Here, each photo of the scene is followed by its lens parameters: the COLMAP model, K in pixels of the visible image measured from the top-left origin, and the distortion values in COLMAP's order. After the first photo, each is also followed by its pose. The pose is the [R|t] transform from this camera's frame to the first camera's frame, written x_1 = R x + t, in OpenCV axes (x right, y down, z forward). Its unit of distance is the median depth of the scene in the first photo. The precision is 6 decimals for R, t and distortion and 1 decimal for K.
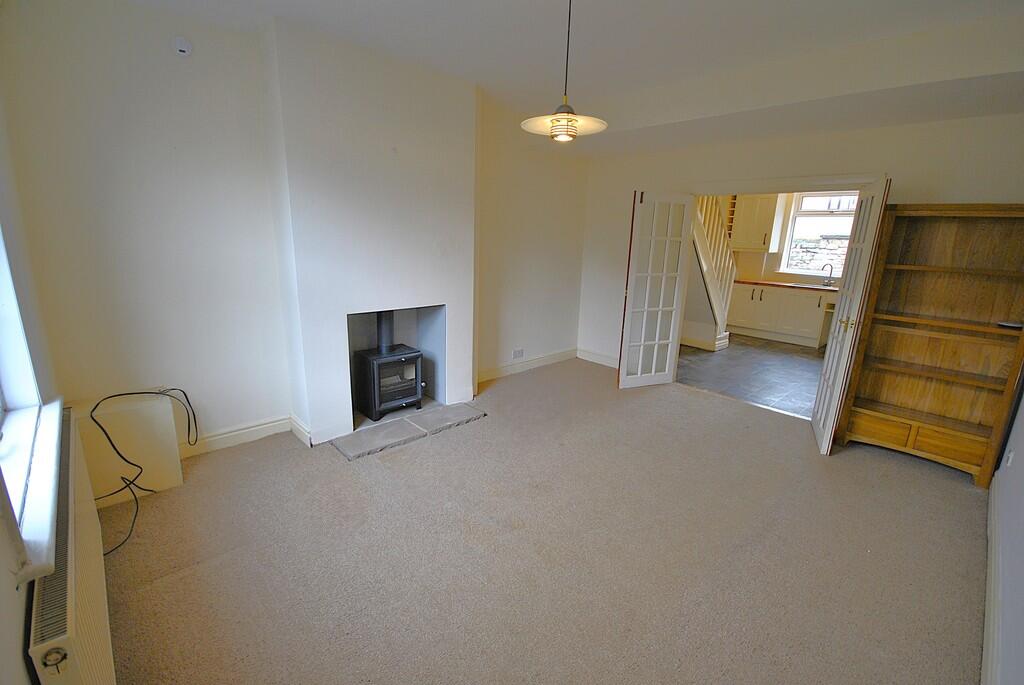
lens RADIAL K [[449.6, 0, 517.1], [0, 449.6, 347.8], [0, 0, 1]] dist [0.004435, -0.011345]
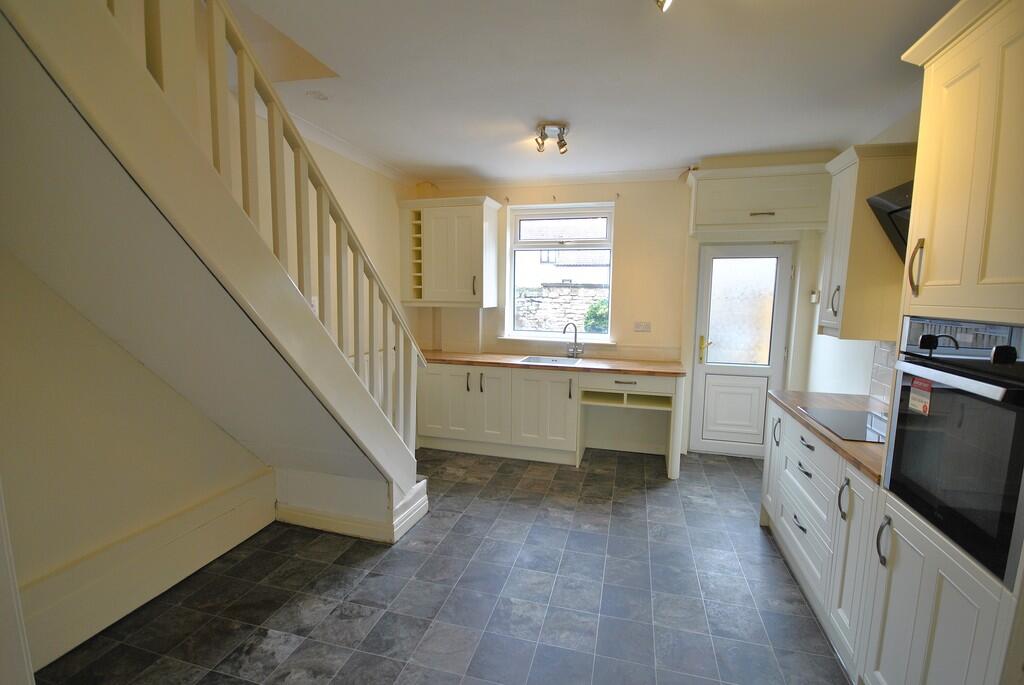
lens RADIAL K [[449.6, 0, 517.1], [0, 449.6, 347.8], [0, 0, 1]] dist [0.004435, -0.011345]
pose [[0.858217, -0.082201, 0.506662, 0.286422], [0.138936, 0.987447, -0.075134, -0.106733], [-0.494126, 0.134875, 0.858864, 0.465940]]
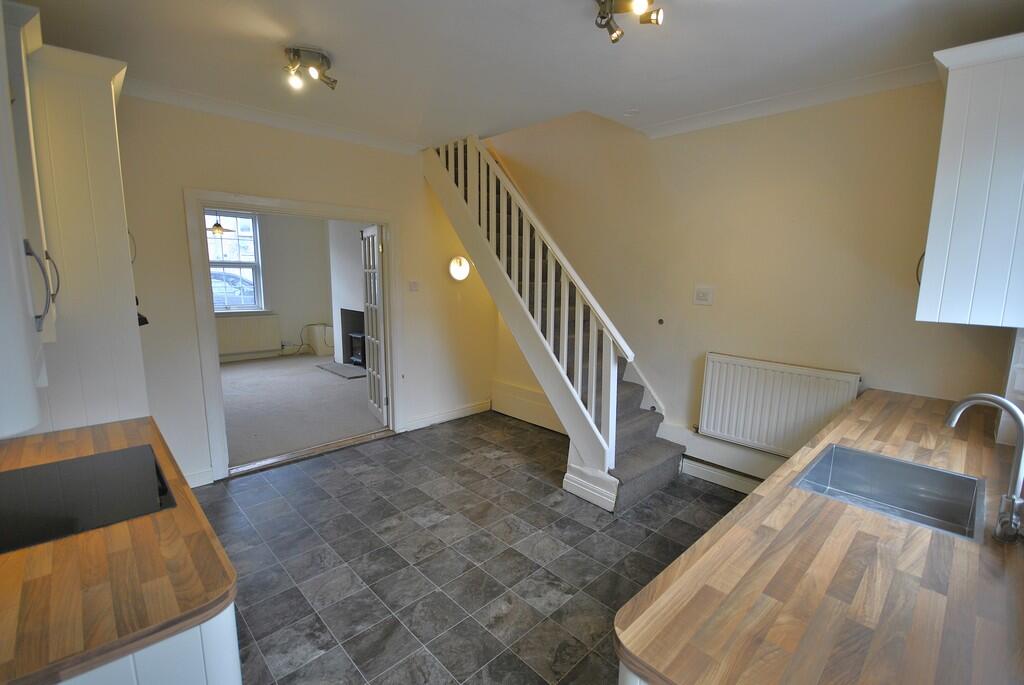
lens RADIAL K [[449.6, 0, 517.1], [0, 449.6, 347.8], [0, 0, 1]] dist [0.004435, -0.011345]
pose [[0.007648, 0.132109, -0.991206, 0.781720], [-0.261380, 0.957037, 0.125538, -0.164803], [0.965206, 0.258121, 0.041850, 0.750434]]
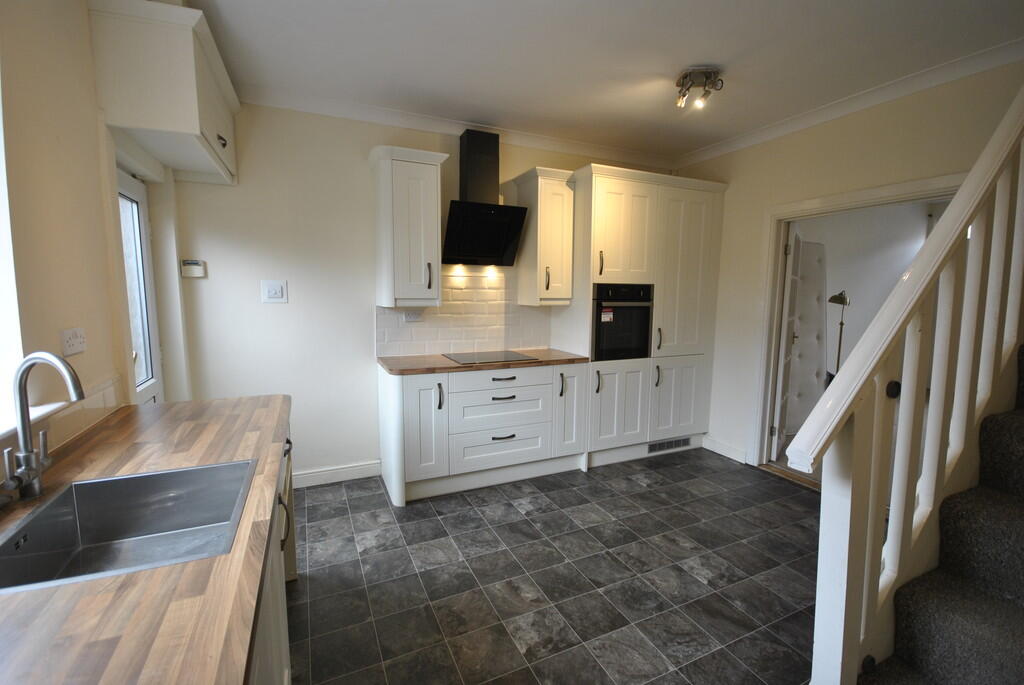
lens RADIAL K [[449.6, 0, 517.1], [0, 449.6, 347.8], [0, 0, 1]] dist [0.004435, -0.011345]
pose [[-0.945430, -0.079420, 0.315998, 0.456602], [0.042605, 0.931377, 0.361554, -0.217084], [-0.323028, 0.355287, -0.877168, 0.988142]]
